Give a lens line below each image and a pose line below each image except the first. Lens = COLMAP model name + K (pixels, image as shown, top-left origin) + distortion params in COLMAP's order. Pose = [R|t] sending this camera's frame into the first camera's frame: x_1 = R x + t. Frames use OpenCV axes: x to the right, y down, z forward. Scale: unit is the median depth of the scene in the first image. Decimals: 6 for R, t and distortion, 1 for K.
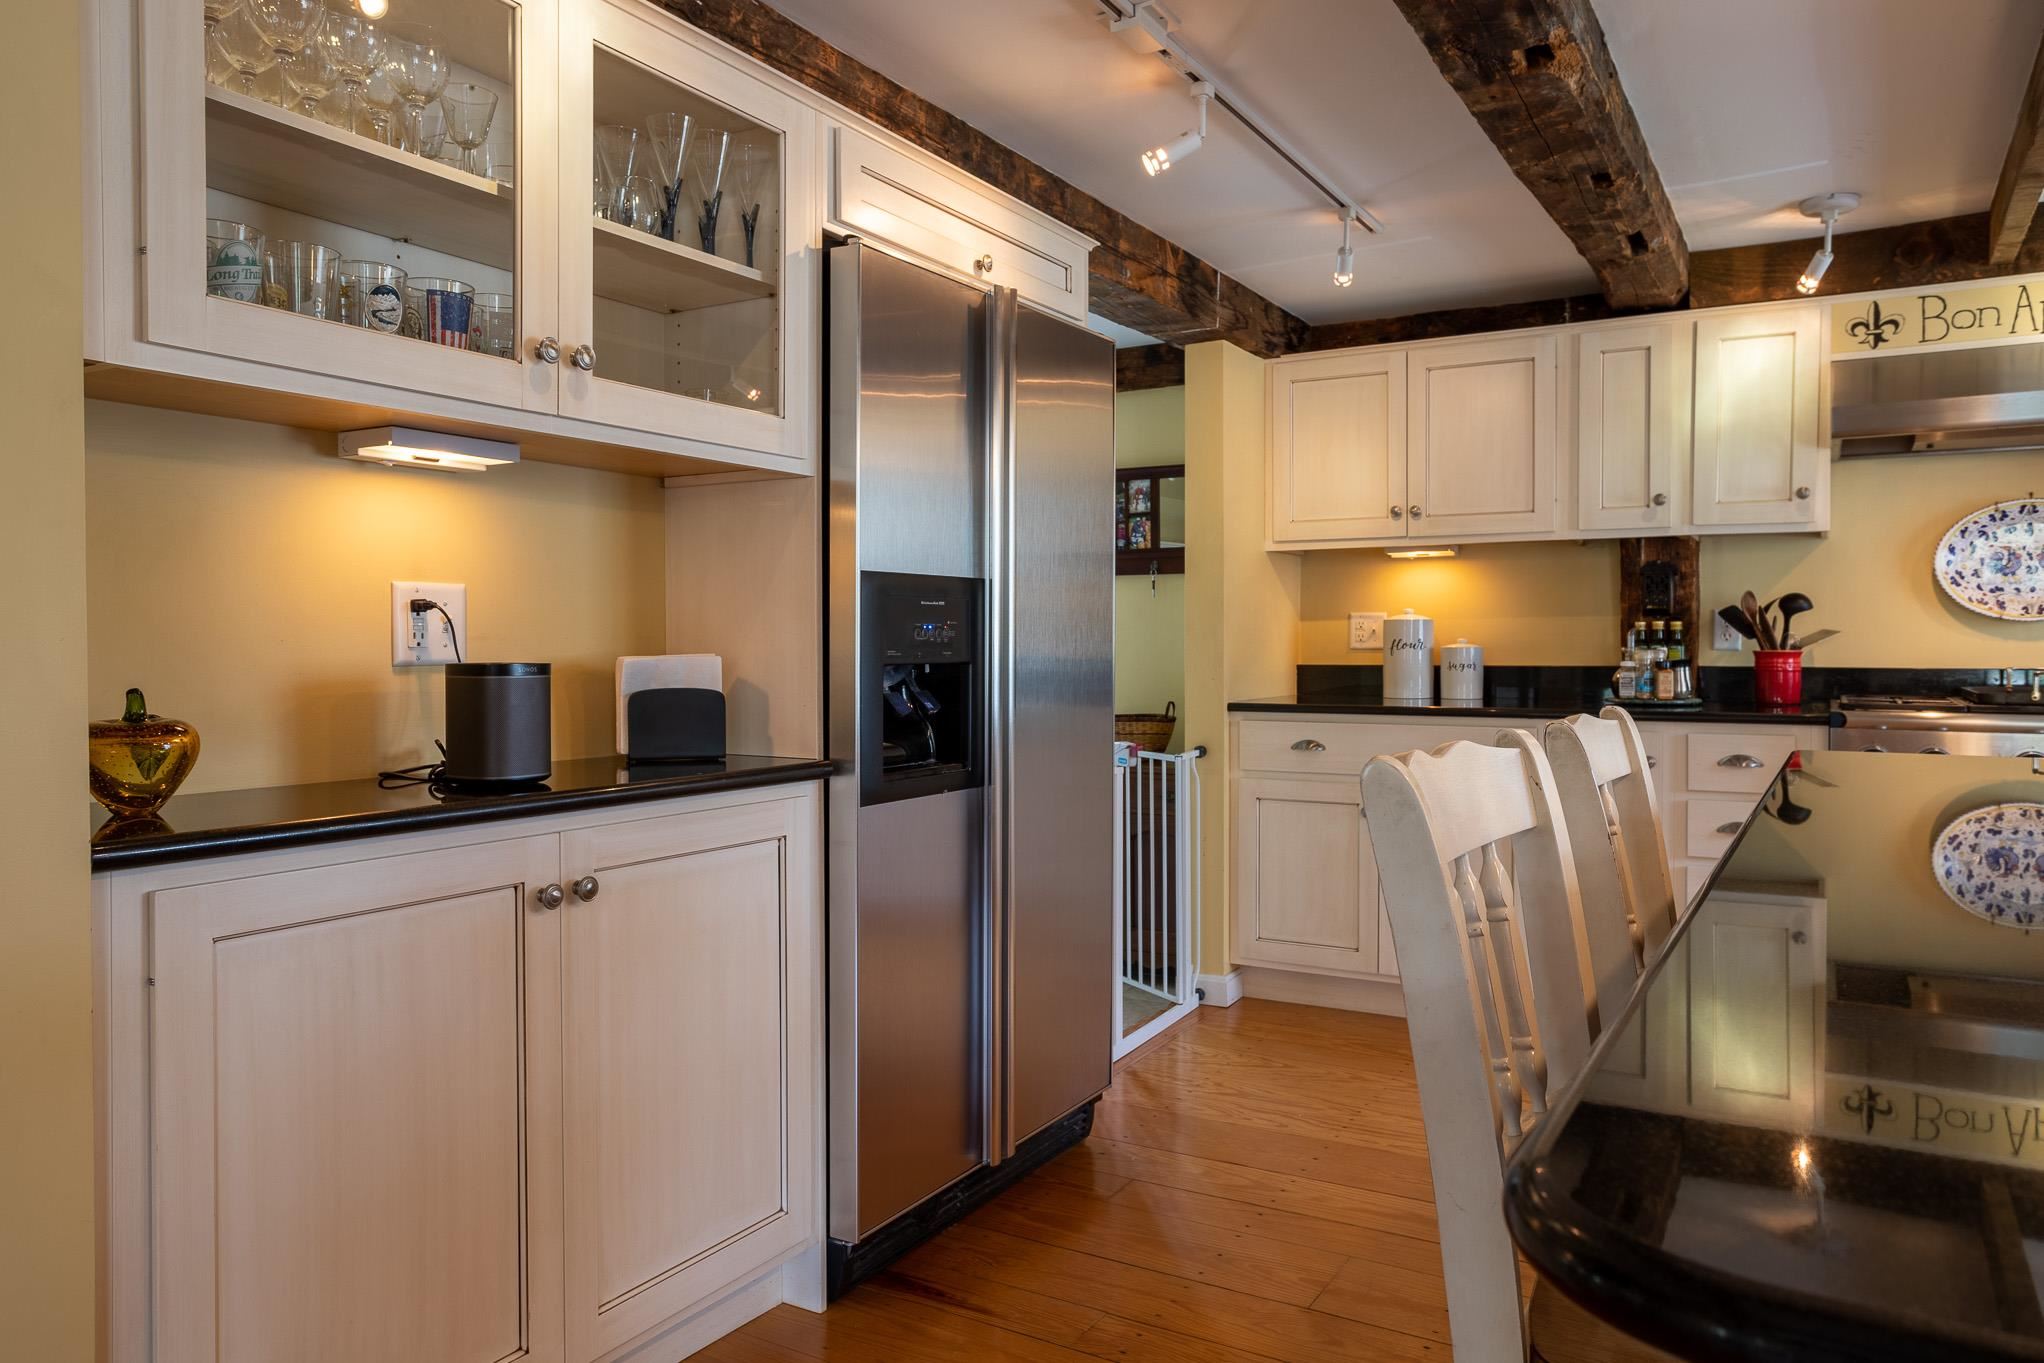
lens RADIAL K [[1394.1, 0, 1018.1], [0, 1394.1, 662.5], [0, 0, 1]] dist [0.008293, 0.017753]
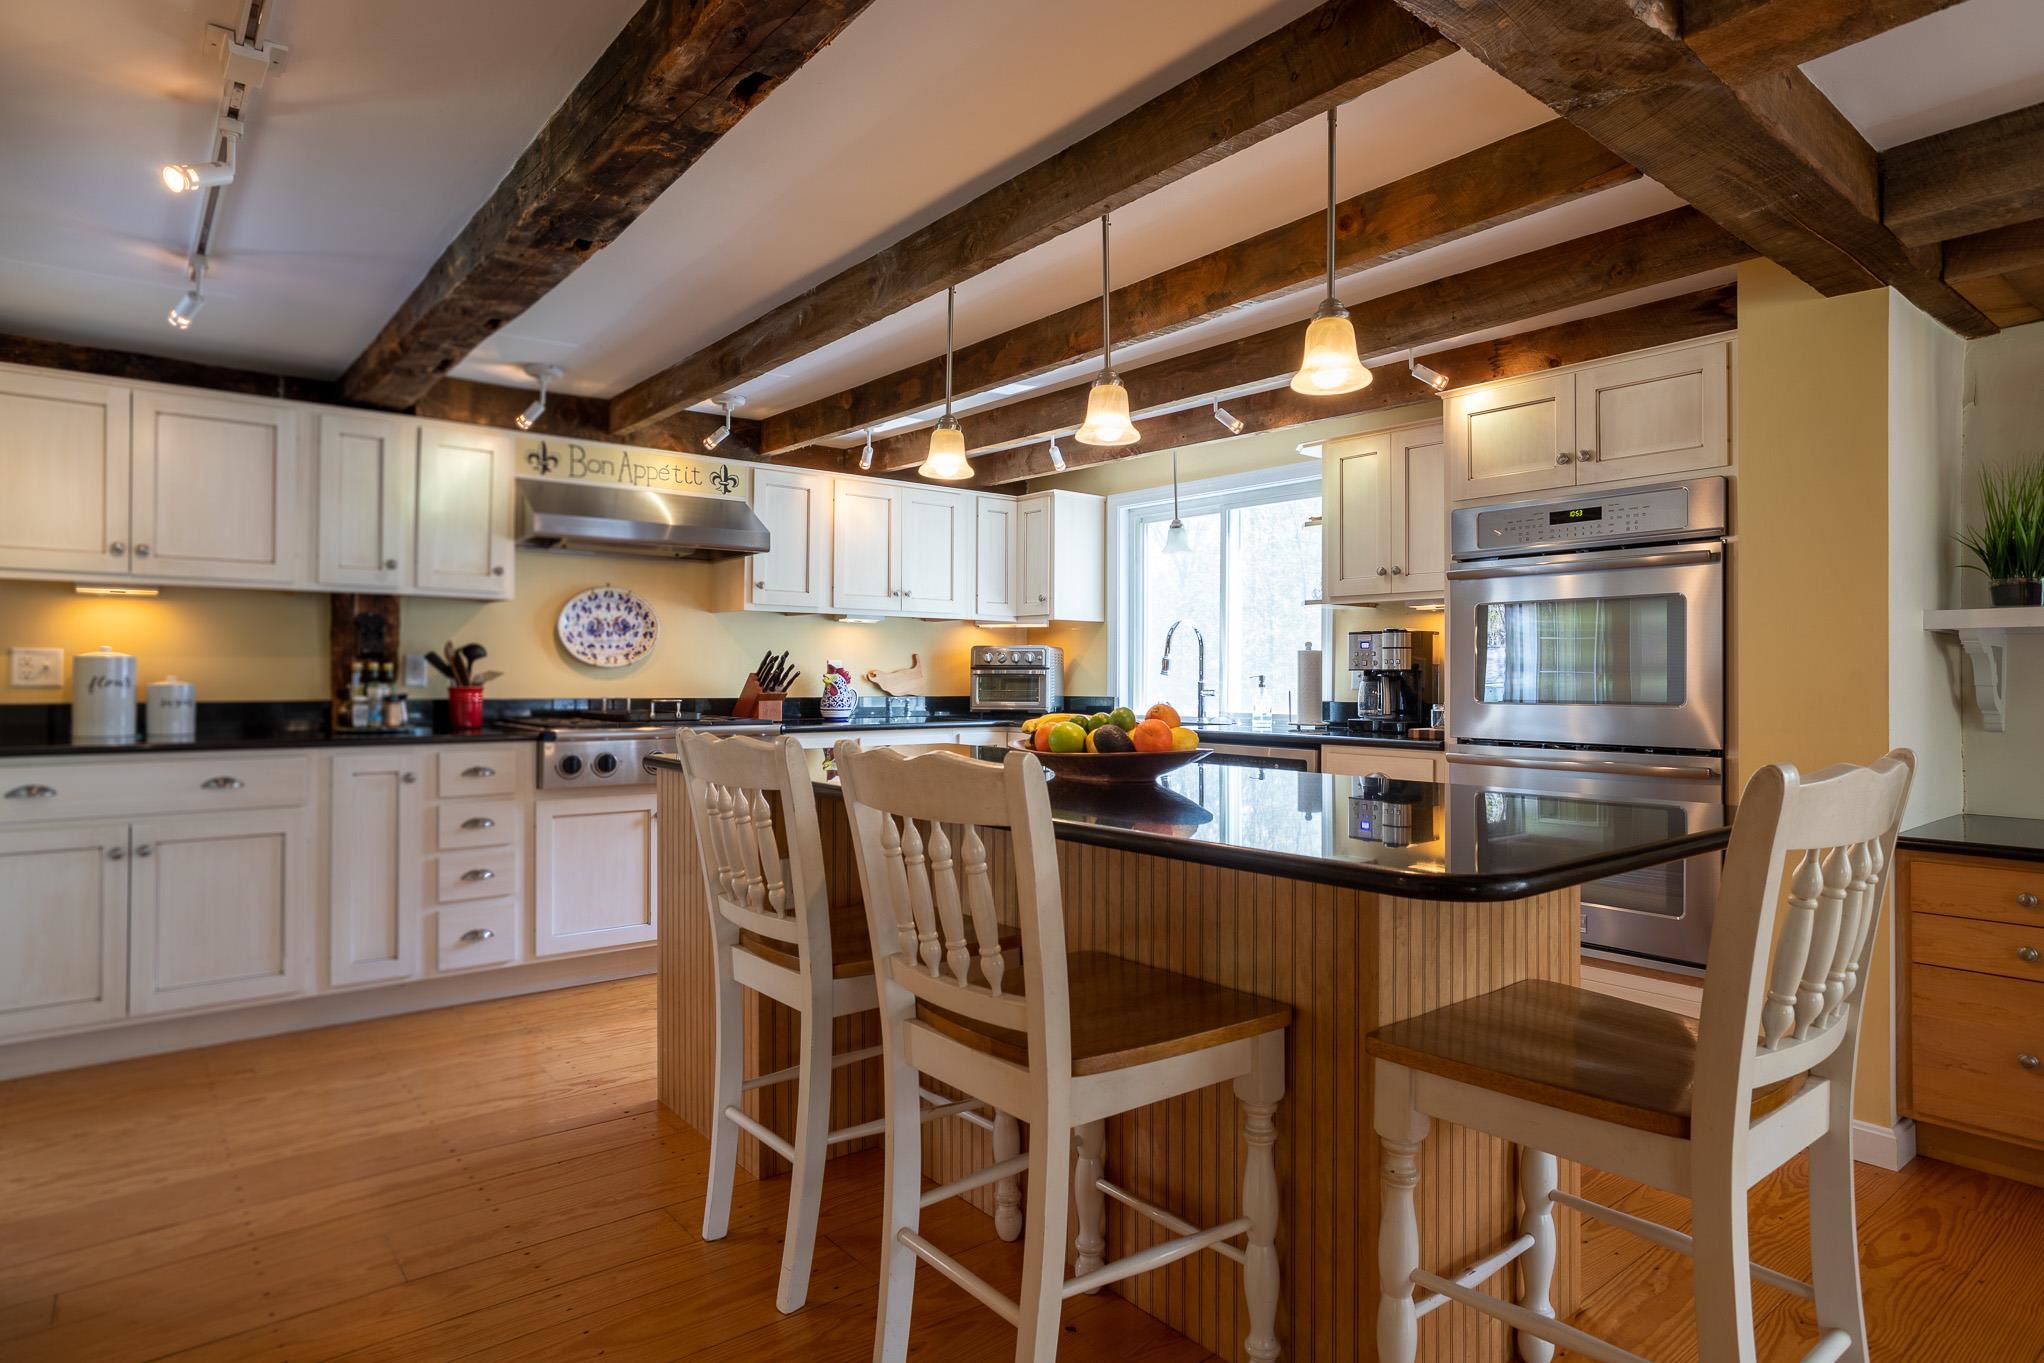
lens RADIAL K [[1141.8, 0, 1042.6], [0, 1141.8, 663.2], [0, 0, 1]] dist [-0.034624, 0.011168]
pose [[0.338544, 0.014612, 0.940837, -0.285607], [0.012159, 0.999728, -0.019901, -0.003179], [-0.940872, 0.018177, 0.338274, 0.132286]]
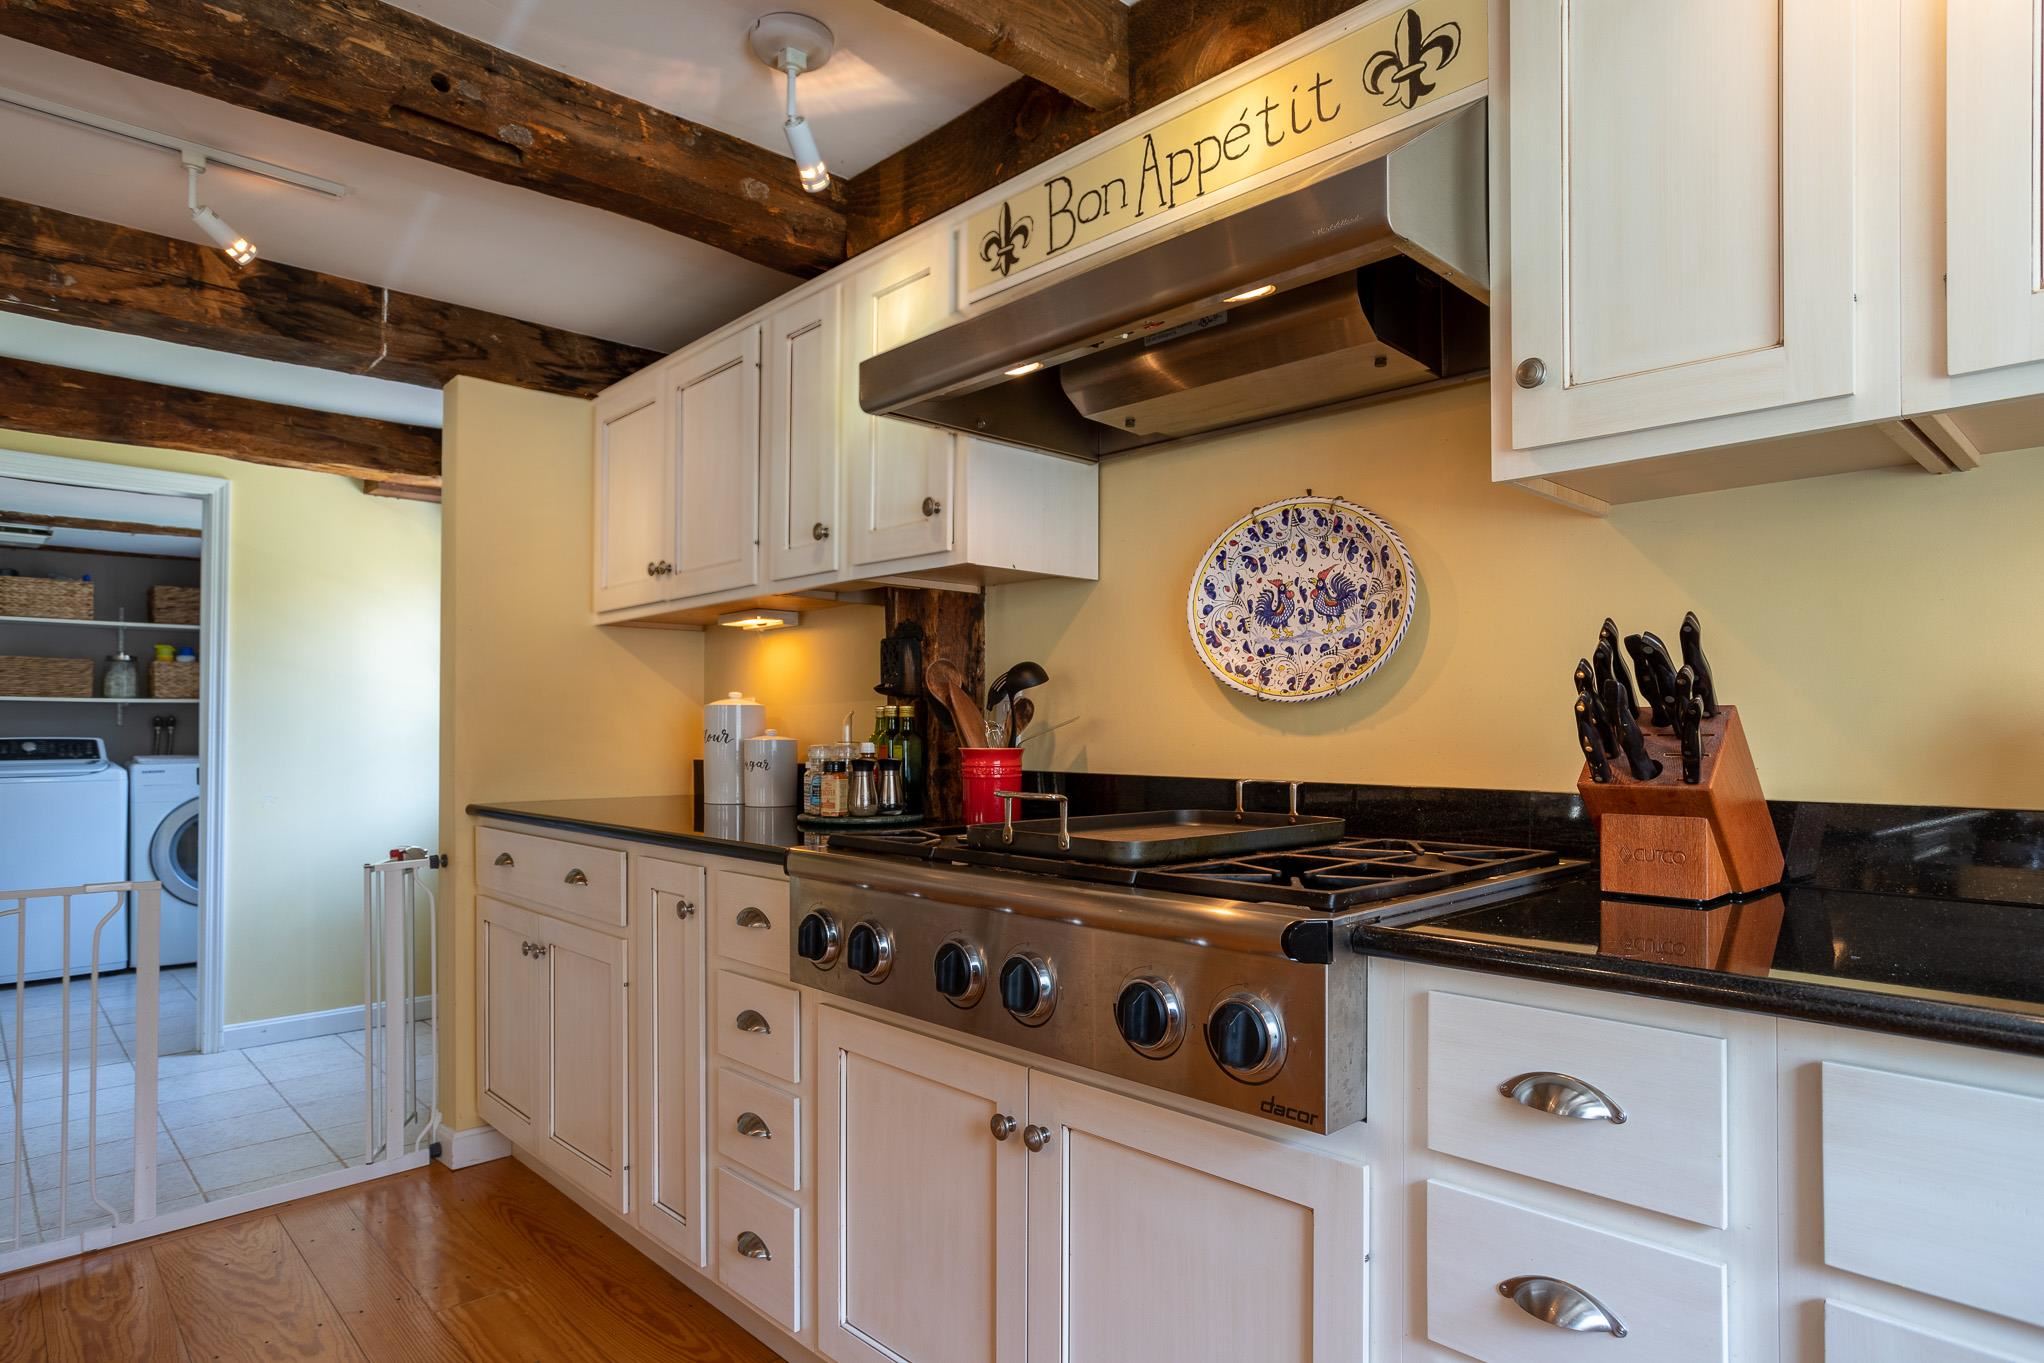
lens RADIAL K [[1141.8, 0, 1005.5], [0, 1141.8, 721.6], [0, 0, 1]] dist [-0.034624, 0.011168]
pose [[0.958829, 0.001340, -0.283980, 0.727933], [-0.008687, 0.999659, -0.024612, -0.007638], [0.283850, 0.026065, 0.958514, 0.490383]]
